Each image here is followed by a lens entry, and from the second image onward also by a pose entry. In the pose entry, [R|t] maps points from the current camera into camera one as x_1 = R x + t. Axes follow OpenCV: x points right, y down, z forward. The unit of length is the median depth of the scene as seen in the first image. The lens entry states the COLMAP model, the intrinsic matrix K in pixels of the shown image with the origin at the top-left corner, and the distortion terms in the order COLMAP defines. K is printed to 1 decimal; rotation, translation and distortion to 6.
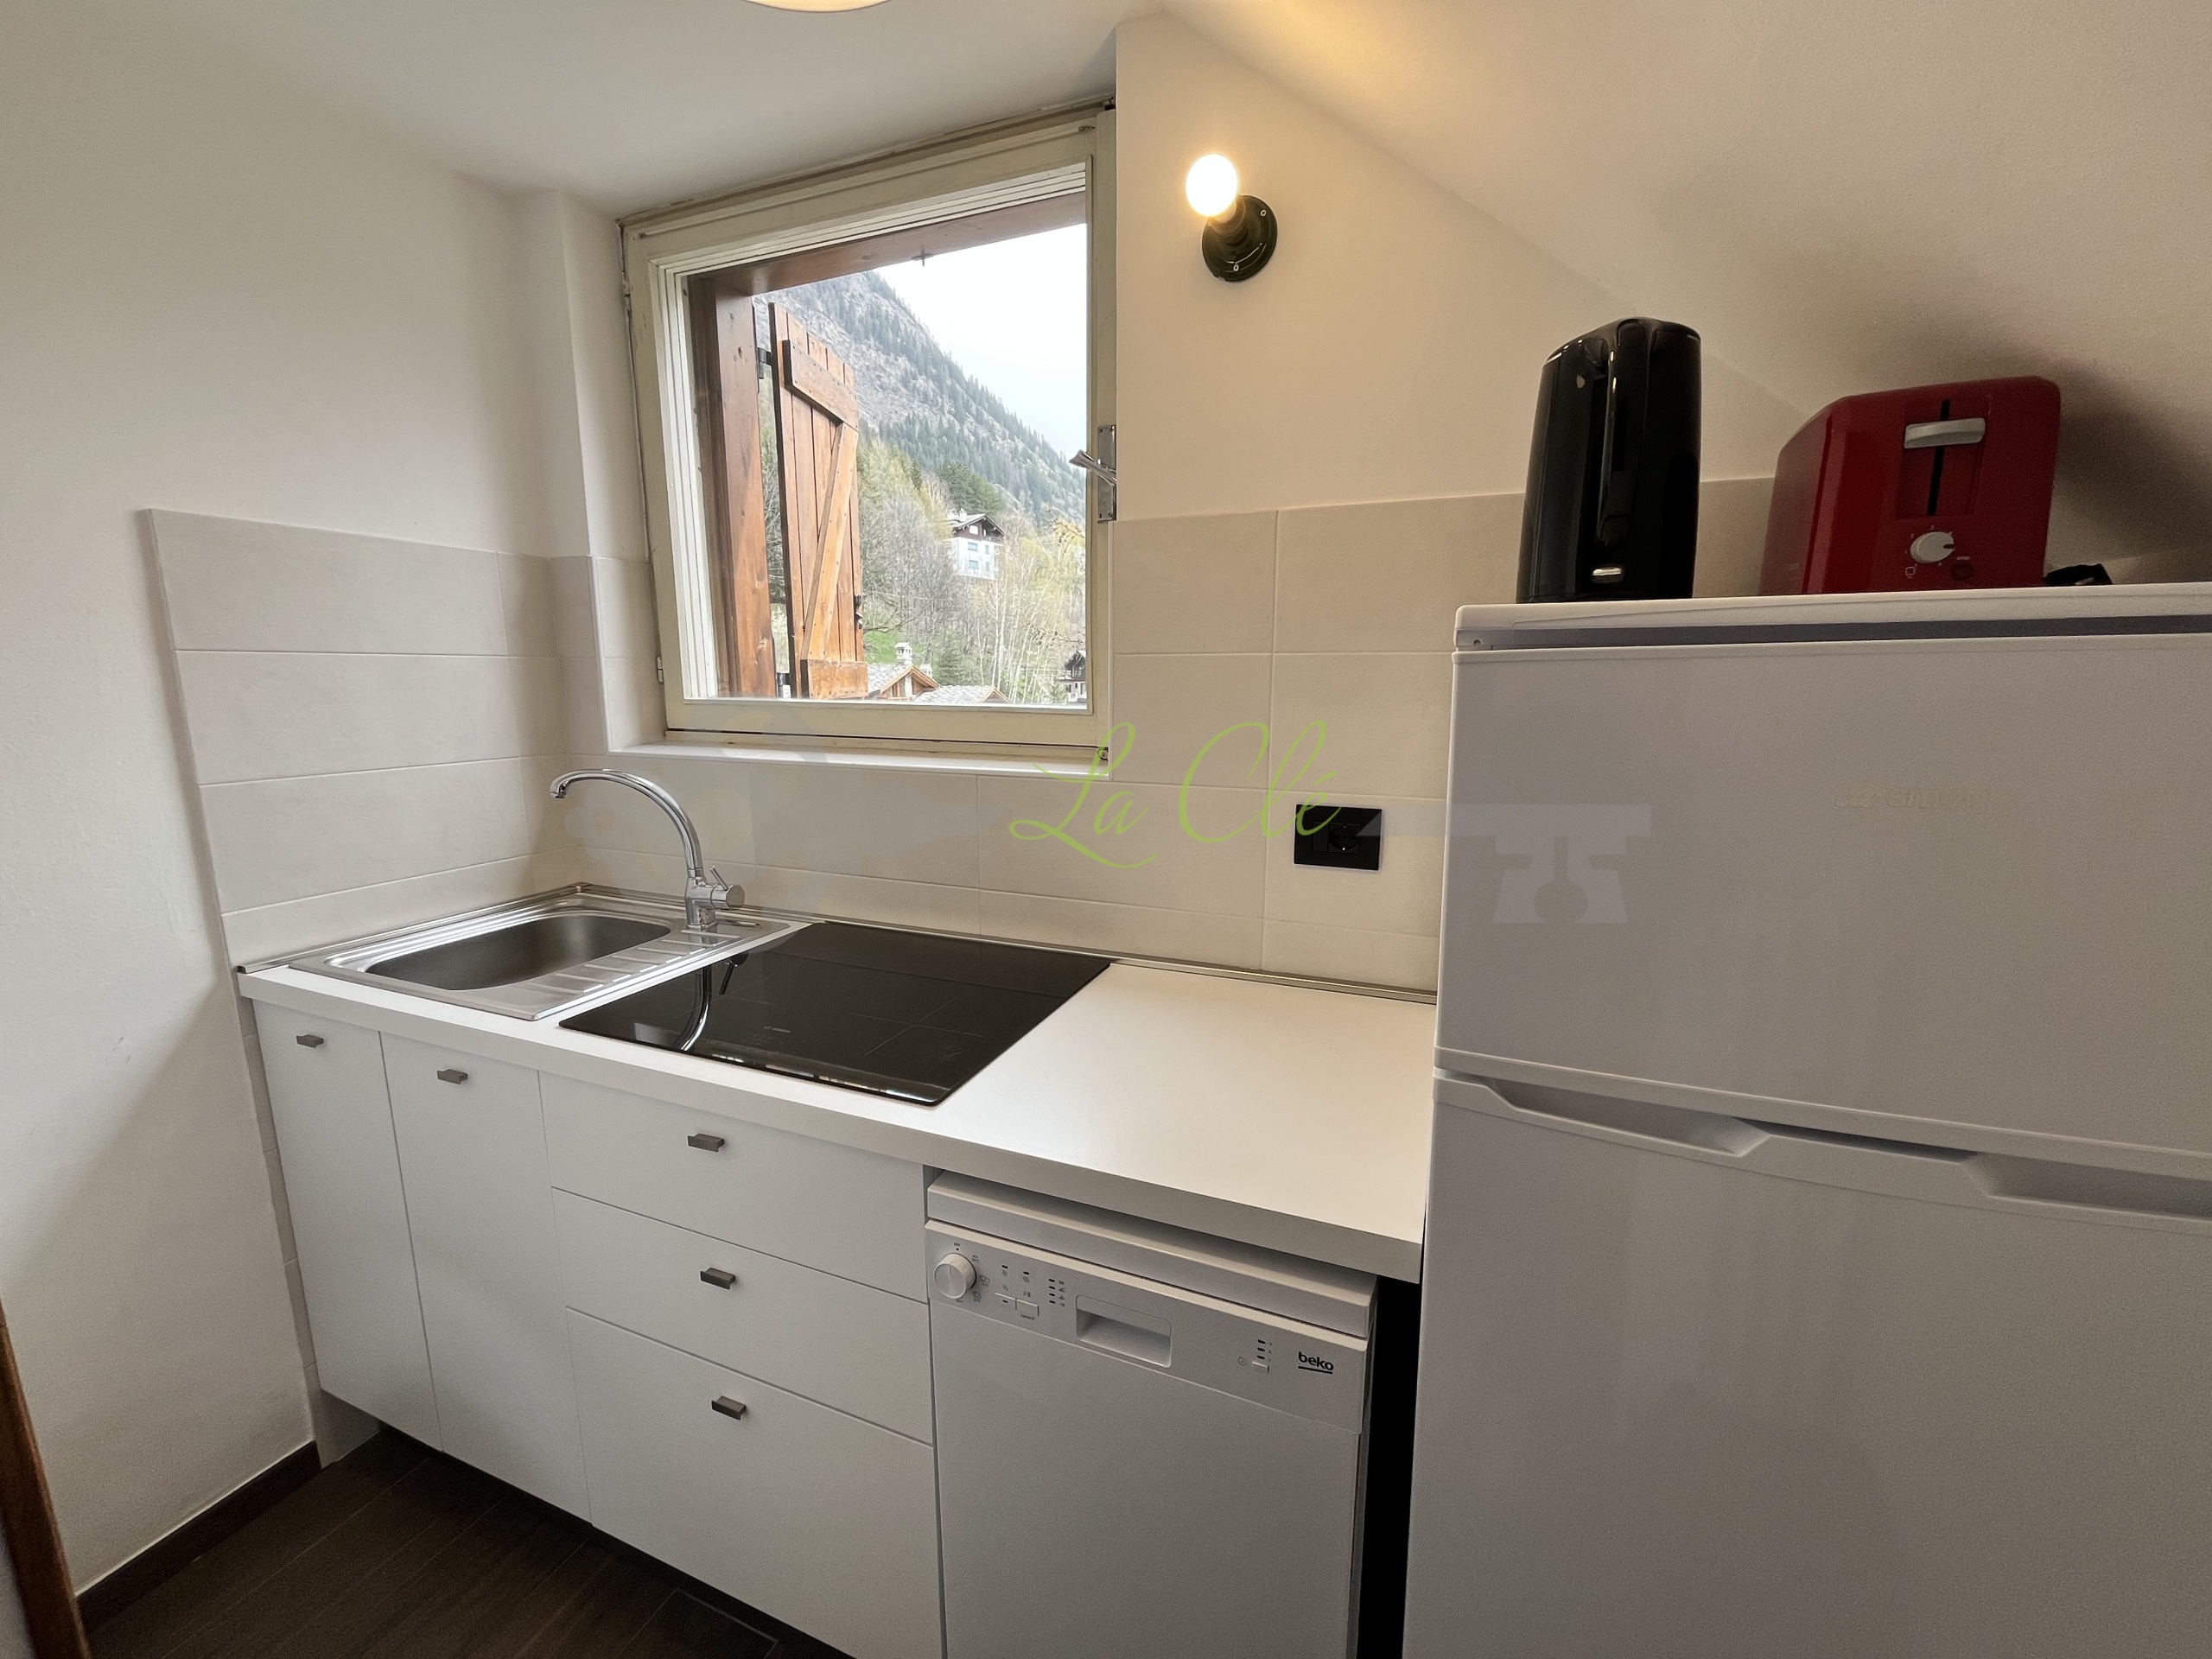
lens RADIAL K [[886.3, 0, 1107.6], [0, 886.3, 836.4], [0, 0, 1]] dist [-0.008735, 0.000771]
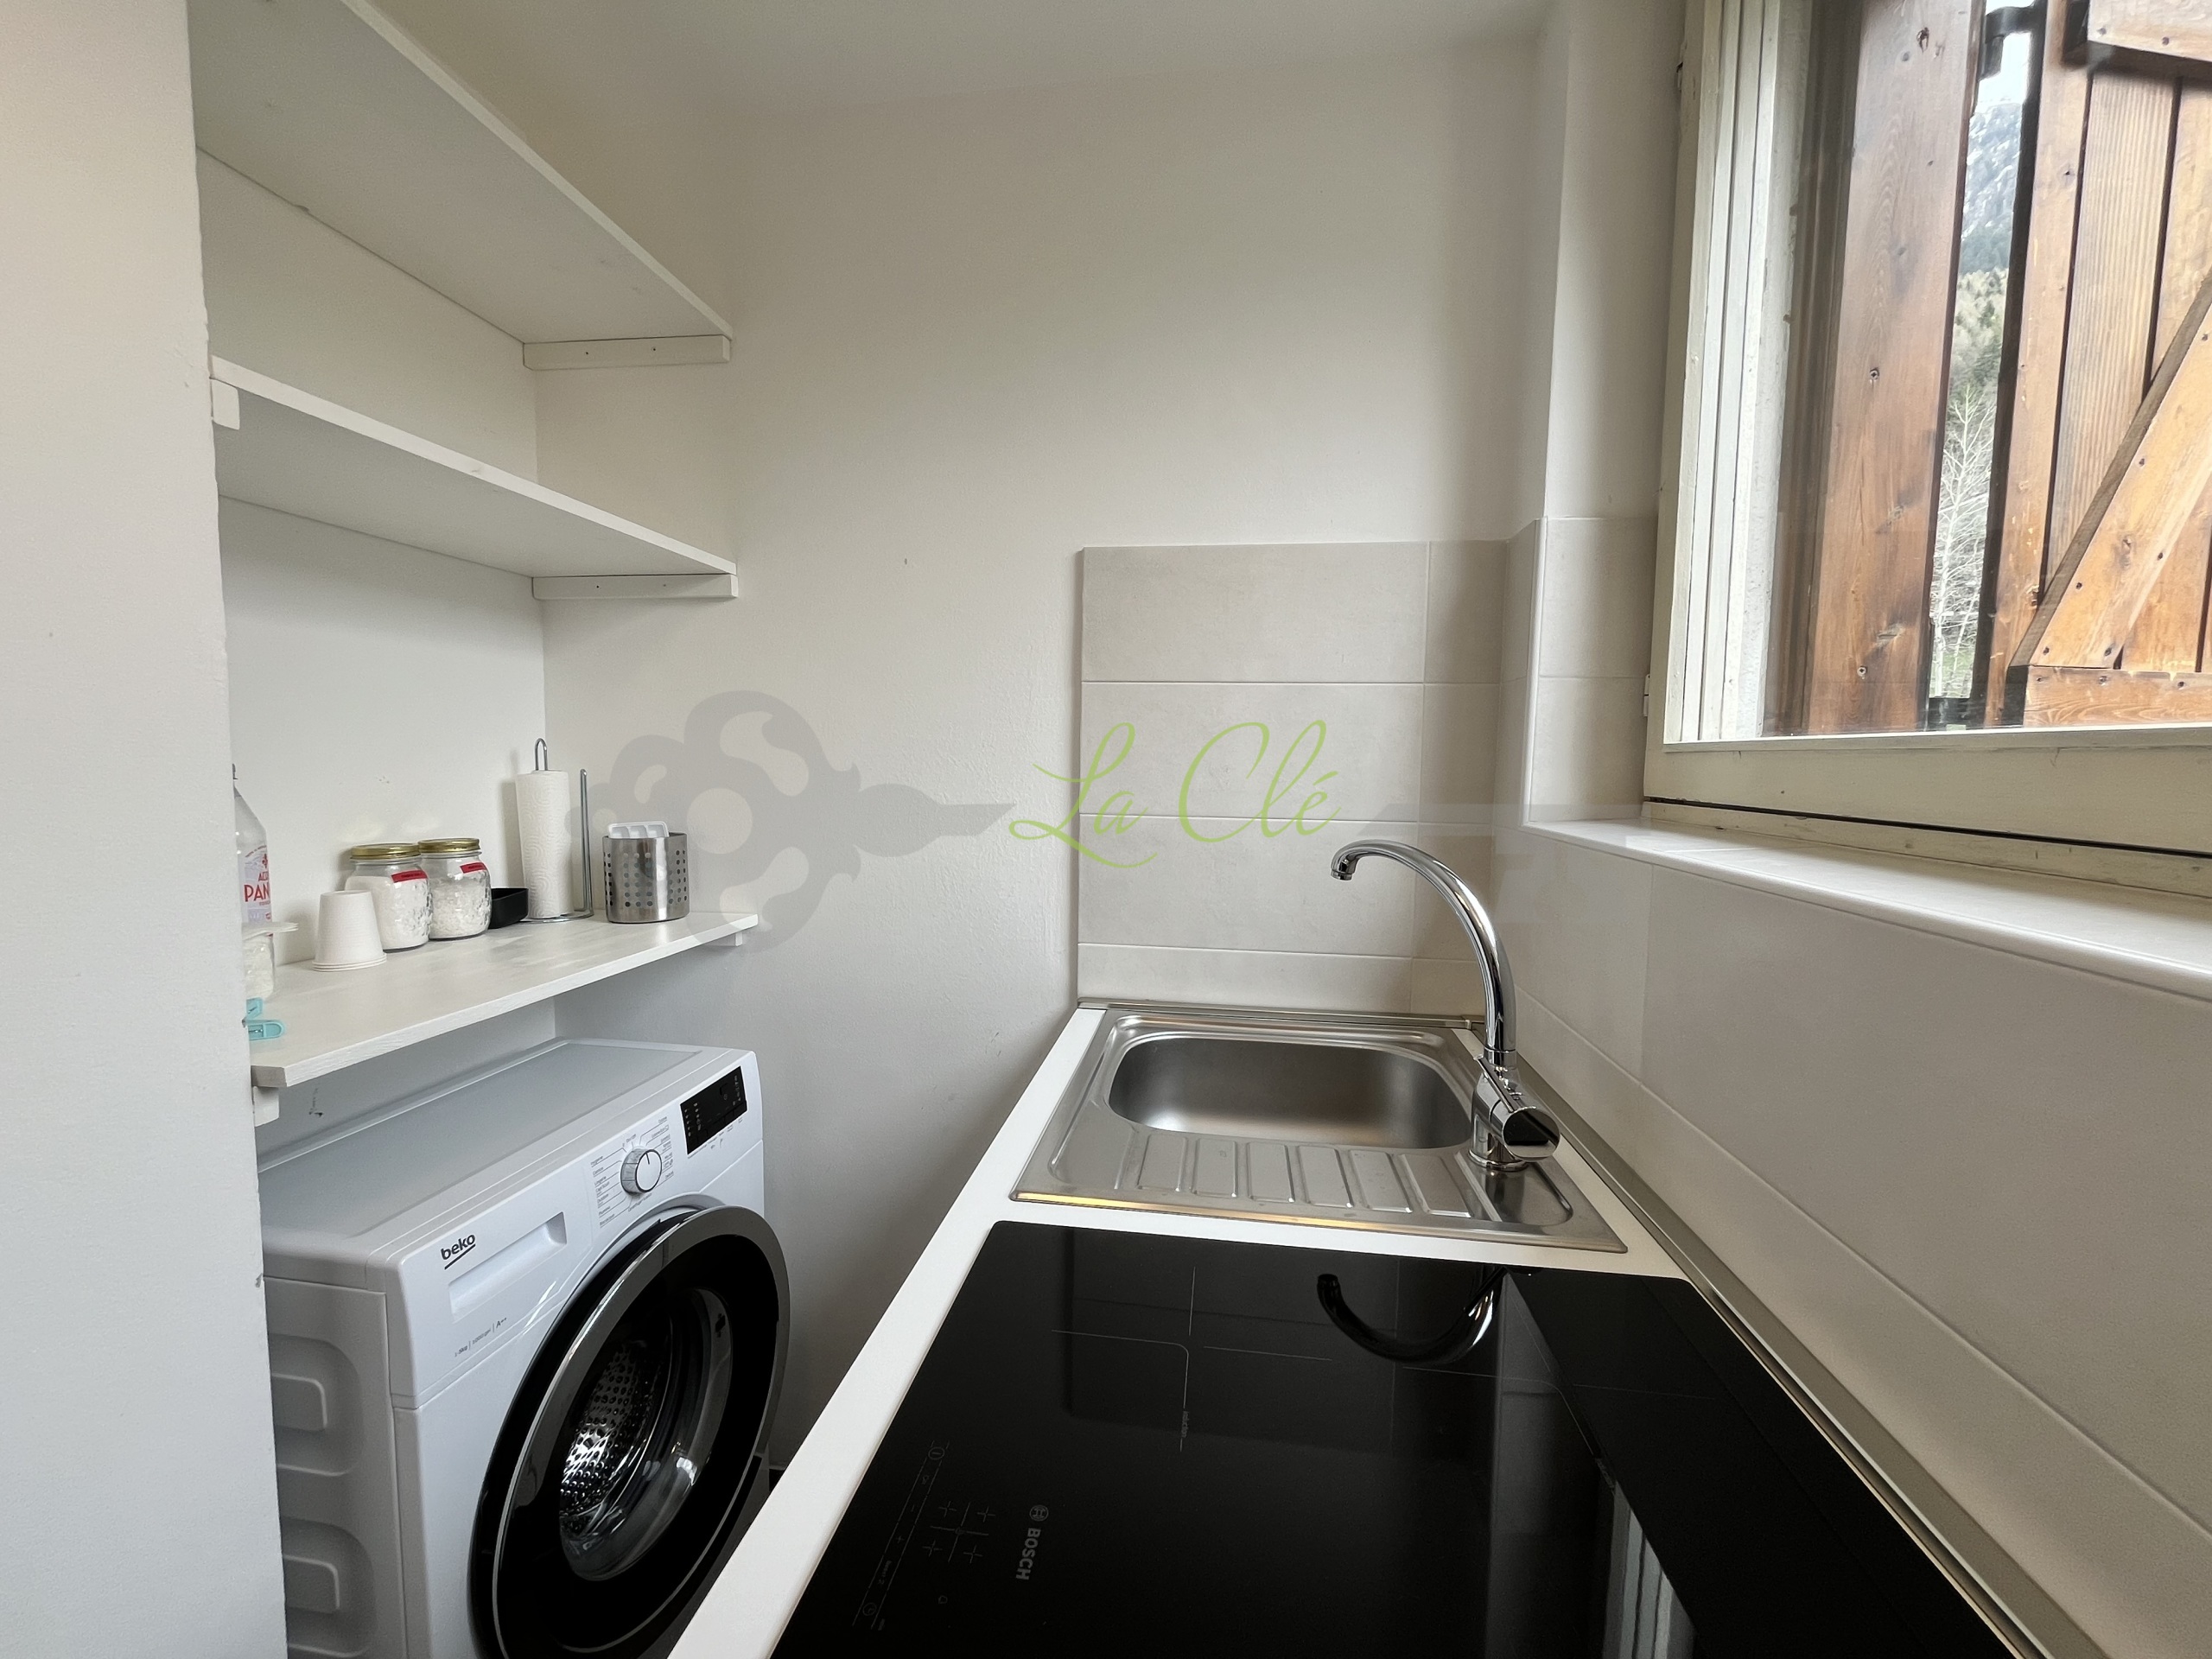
lens RADIAL K [[886.3, 0, 1107.1], [0, 886.3, 831.3], [0, 0, 1]] dist [-0.008735, 0.000771]
pose [[0.249881, 0.075612, -0.965320, -0.028258], [-0.186371, 0.982061, 0.028680, -0.050211], [0.950171, 0.172741, 0.259490, 0.520485]]
